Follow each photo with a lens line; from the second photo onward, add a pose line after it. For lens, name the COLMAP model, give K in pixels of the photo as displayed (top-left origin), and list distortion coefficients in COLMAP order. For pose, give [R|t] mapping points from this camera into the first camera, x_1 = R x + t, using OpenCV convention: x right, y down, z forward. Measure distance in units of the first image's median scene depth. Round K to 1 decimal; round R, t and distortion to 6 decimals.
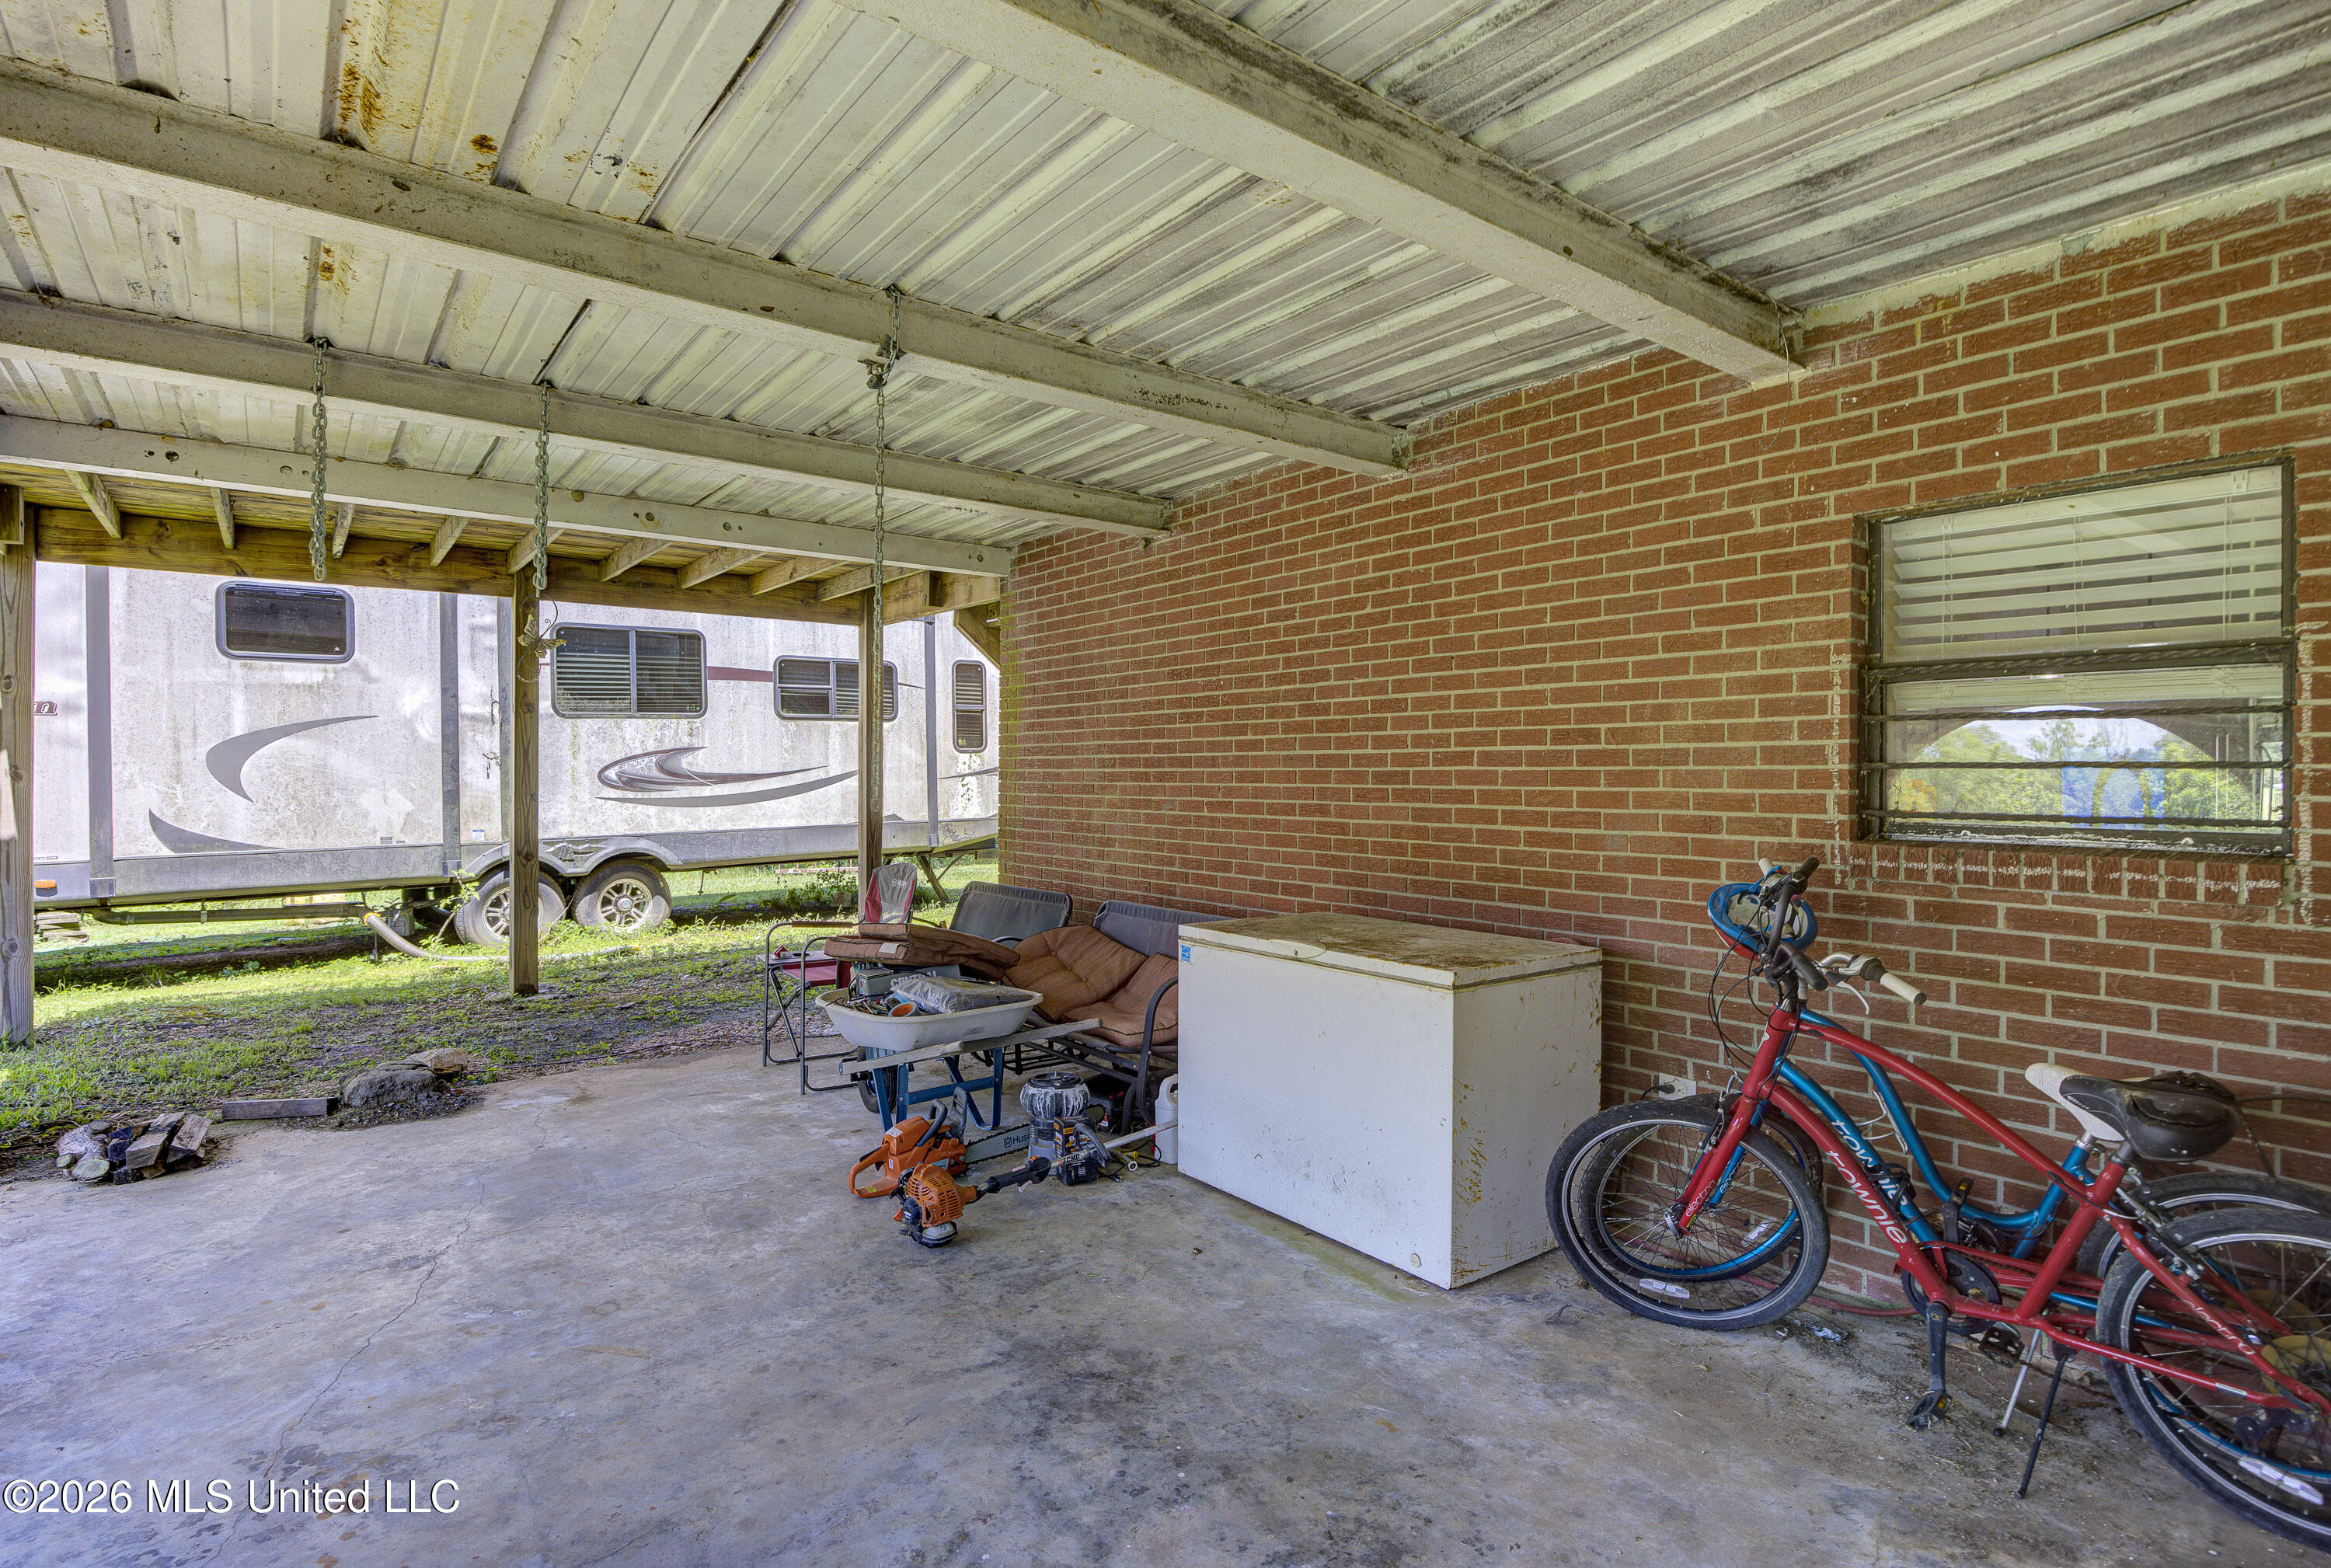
lens RADIAL K [[1189.1, 0, 1174.0], [0, 1189.1, 774.6], [0, 0, 1]] dist [-0.011688, -0.000459]
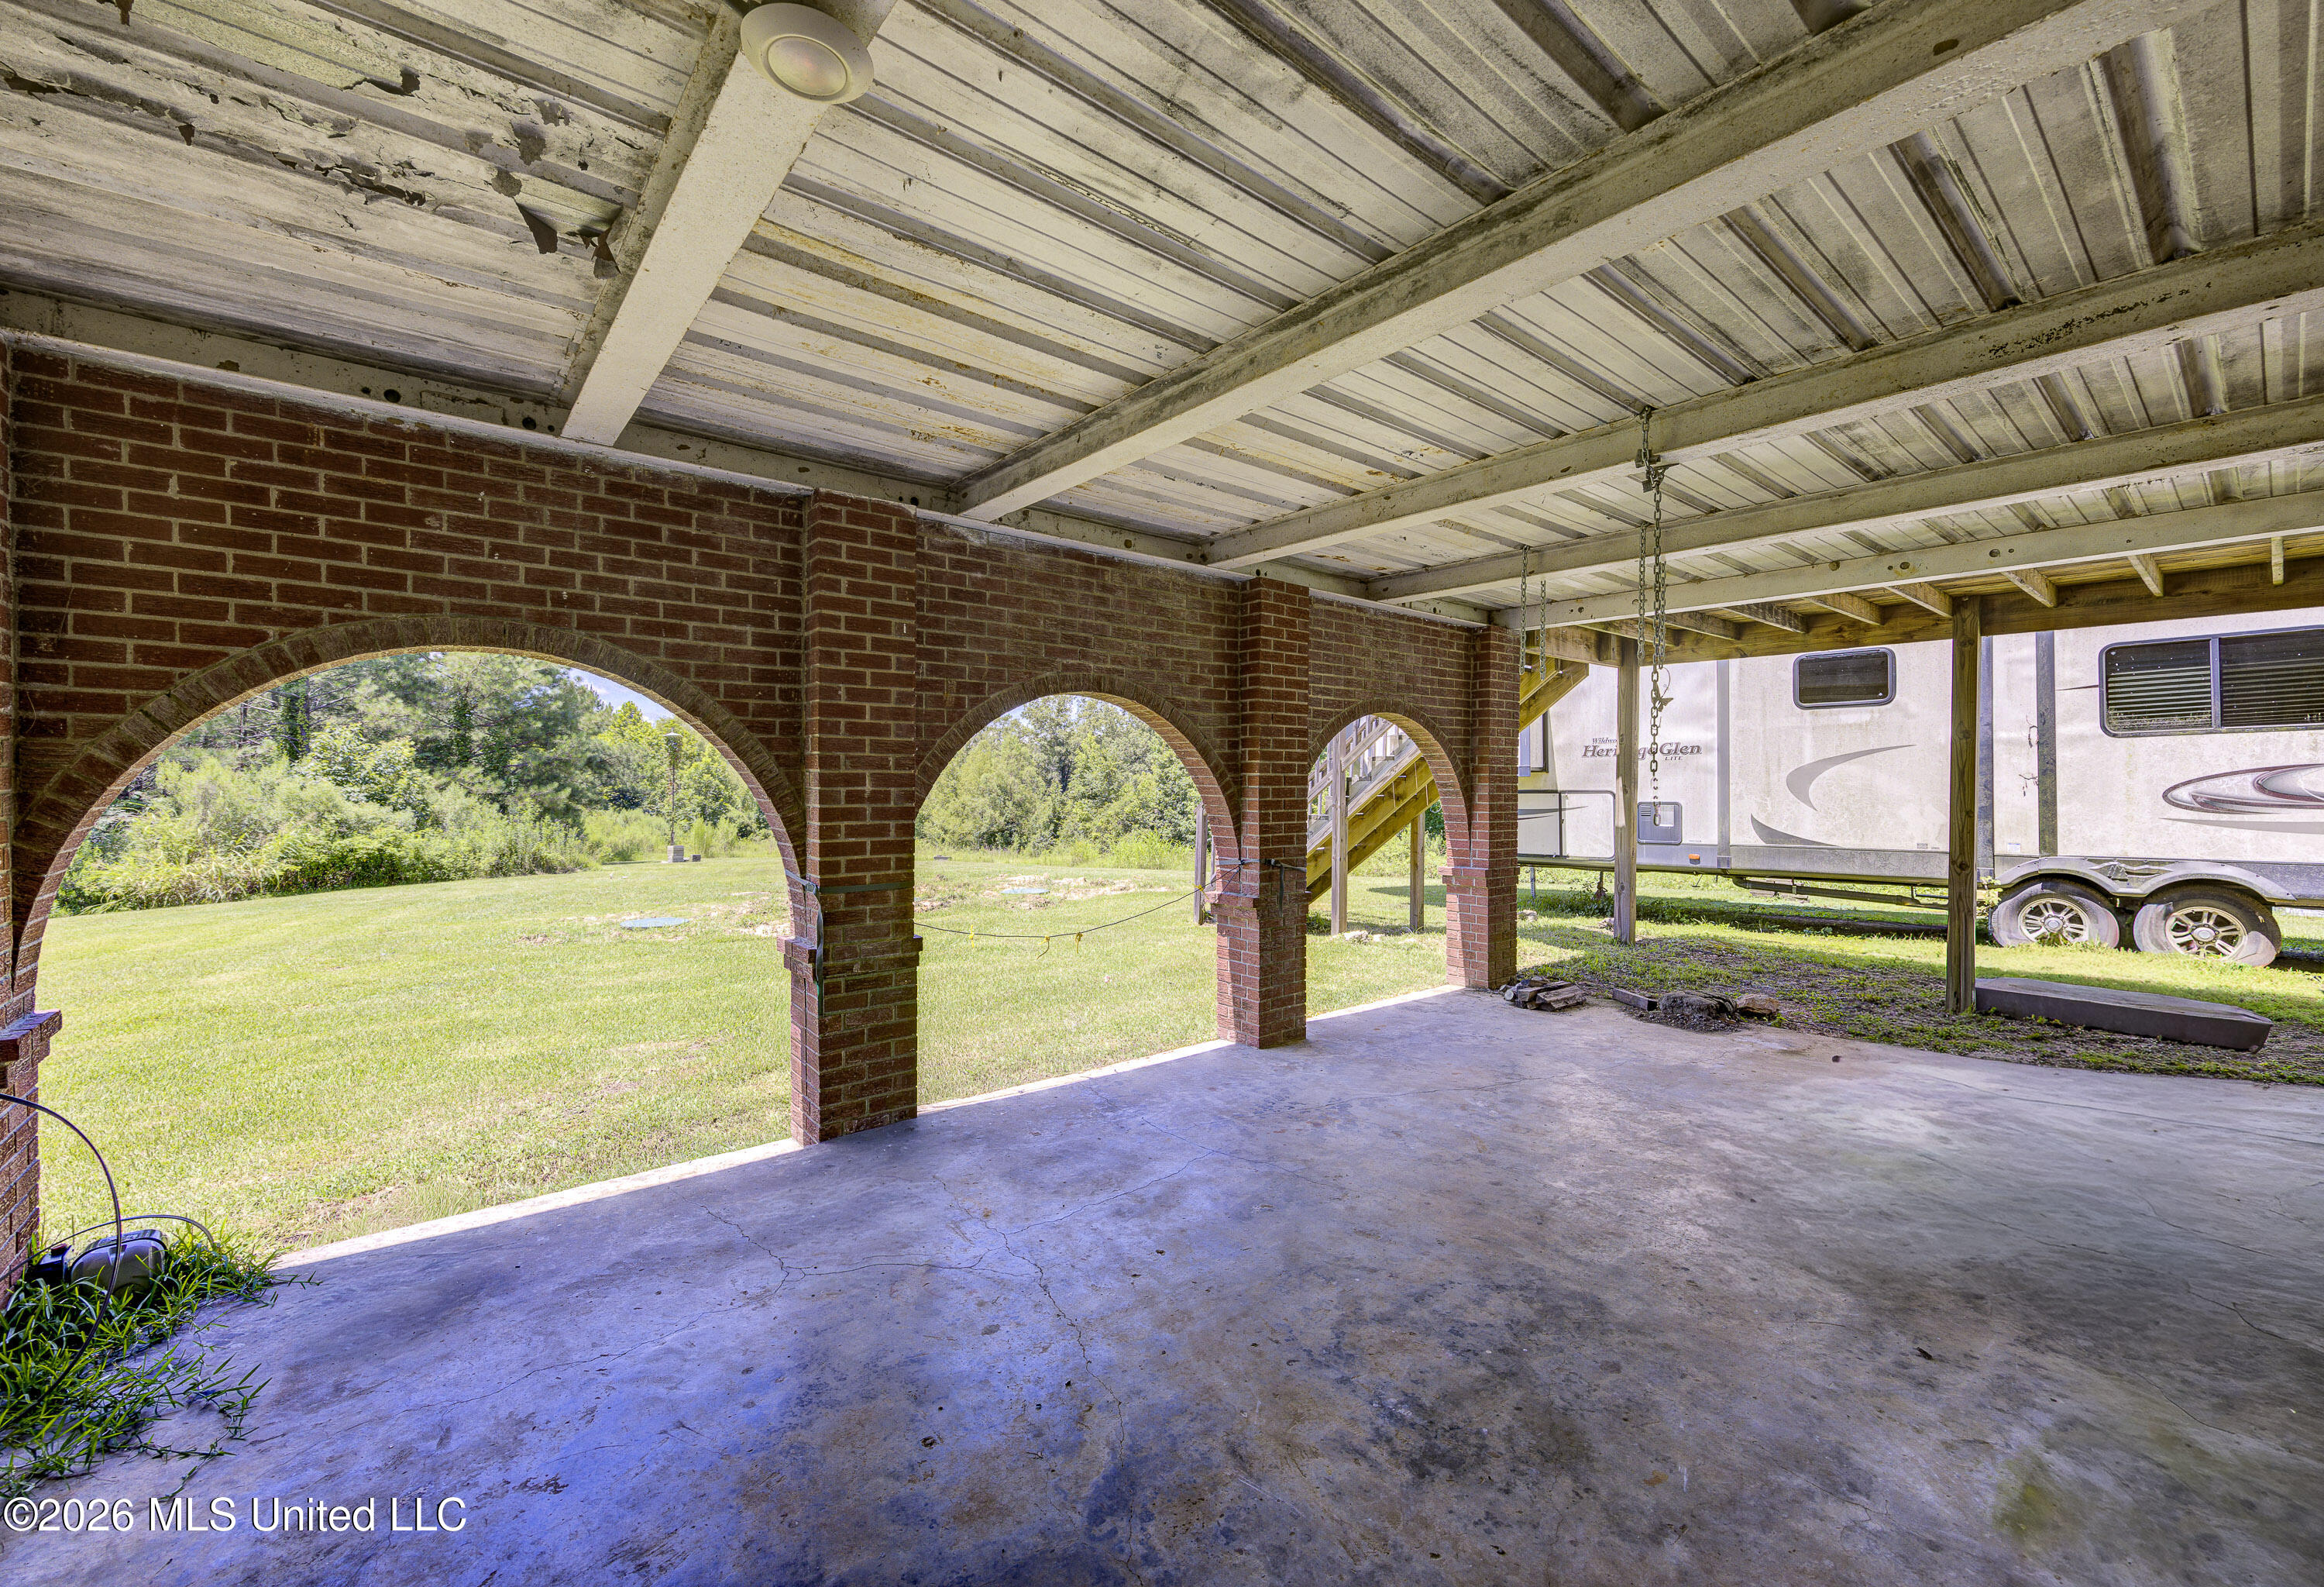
lens RADIAL K [[924.8, 0, 1140.6], [0, 924.8, 784.0], [0, 0, 1]] dist [-0.002014, -0.000103]
pose [[0.024738, 0.000404, -0.999694, 0.285460], [-0.006492, 0.999979, 0.000243, -0.003865], [0.999673, 0.006484, 0.024740, 0.173899]]
